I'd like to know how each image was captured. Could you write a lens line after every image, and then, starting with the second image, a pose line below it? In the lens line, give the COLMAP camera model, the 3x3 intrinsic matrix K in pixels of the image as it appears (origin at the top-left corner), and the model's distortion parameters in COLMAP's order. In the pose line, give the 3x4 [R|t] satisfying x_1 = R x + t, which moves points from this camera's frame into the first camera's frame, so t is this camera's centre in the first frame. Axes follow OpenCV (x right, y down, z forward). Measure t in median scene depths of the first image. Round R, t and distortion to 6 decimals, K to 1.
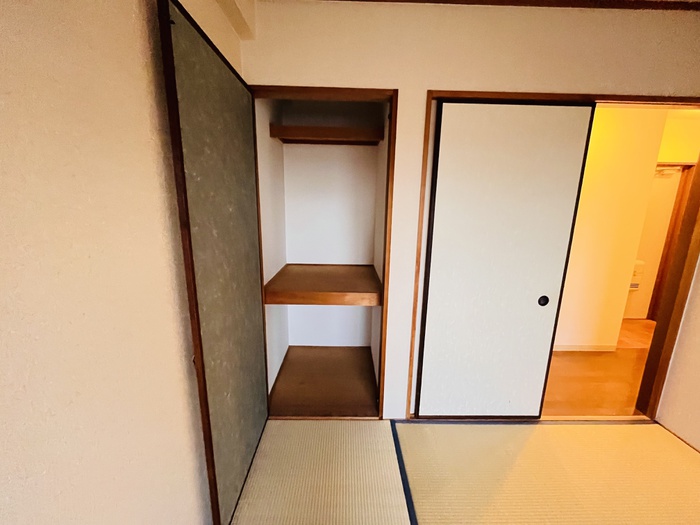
lens RADIAL K [[282.9, 0, 350.0], [0, 282.9, 262.5], [0, 0, 1]] dist [-0.001120, -0.000521]
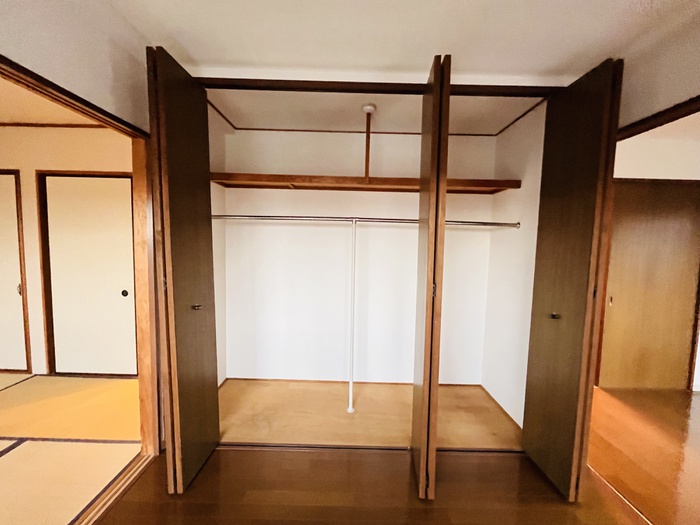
lens RADIAL K [[282.9, 0, 350.0], [0, 282.9, 262.5], [0, 0, 1]] dist [-0.001120, -0.000521]
pose [[0.999838, 0.016878, -0.006182, 1.976159], [-0.017558, 0.990710, -0.134853, 0.157758], [0.003849, 0.134939, 0.990846, -0.600574]]
